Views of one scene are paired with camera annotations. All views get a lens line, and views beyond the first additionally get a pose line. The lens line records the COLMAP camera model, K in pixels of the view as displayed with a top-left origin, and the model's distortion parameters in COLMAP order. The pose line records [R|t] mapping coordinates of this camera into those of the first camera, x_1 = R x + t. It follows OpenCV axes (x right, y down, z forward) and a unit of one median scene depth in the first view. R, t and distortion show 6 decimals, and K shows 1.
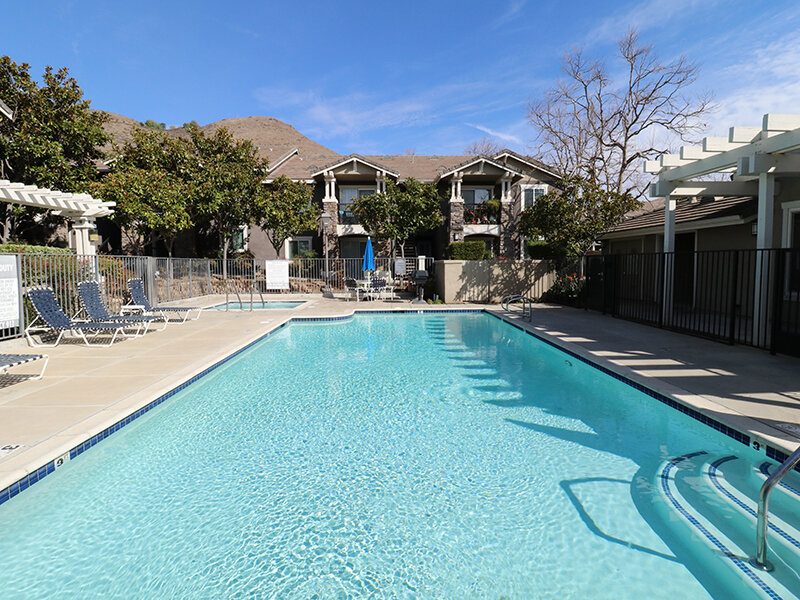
lens RADIAL K [[427.7, 0, 401.9], [0, 427.7, 299.1], [0, 0, 1]] dist [-0.017465, -0.000130]
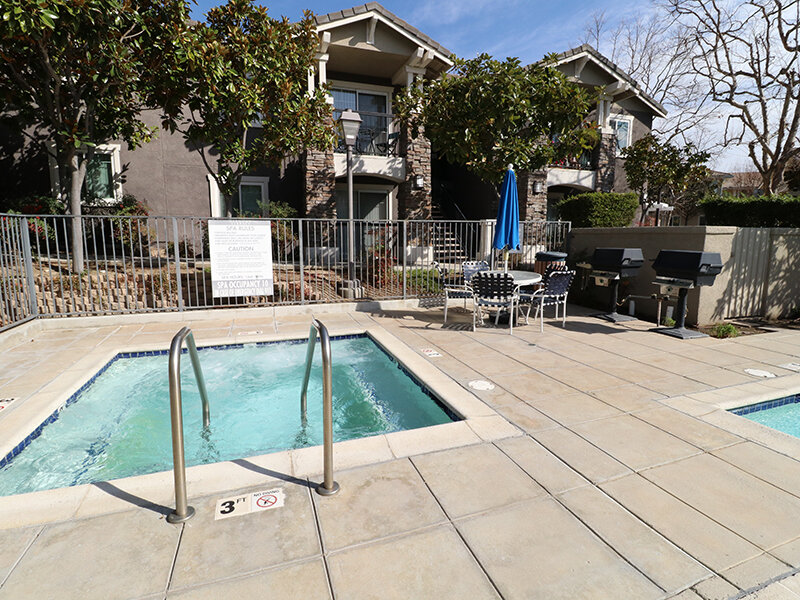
lens RADIAL K [[427.7, 0, 397.5], [0, 427.7, 295.3], [0, 0, 1]] dist [-0.017465, -0.000130]
pose [[0.956659, -0.031677, 0.289482, -0.230727], [0.015226, 0.998147, 0.058905, -0.038359], [-0.290812, -0.051945, 0.955369, 0.508193]]
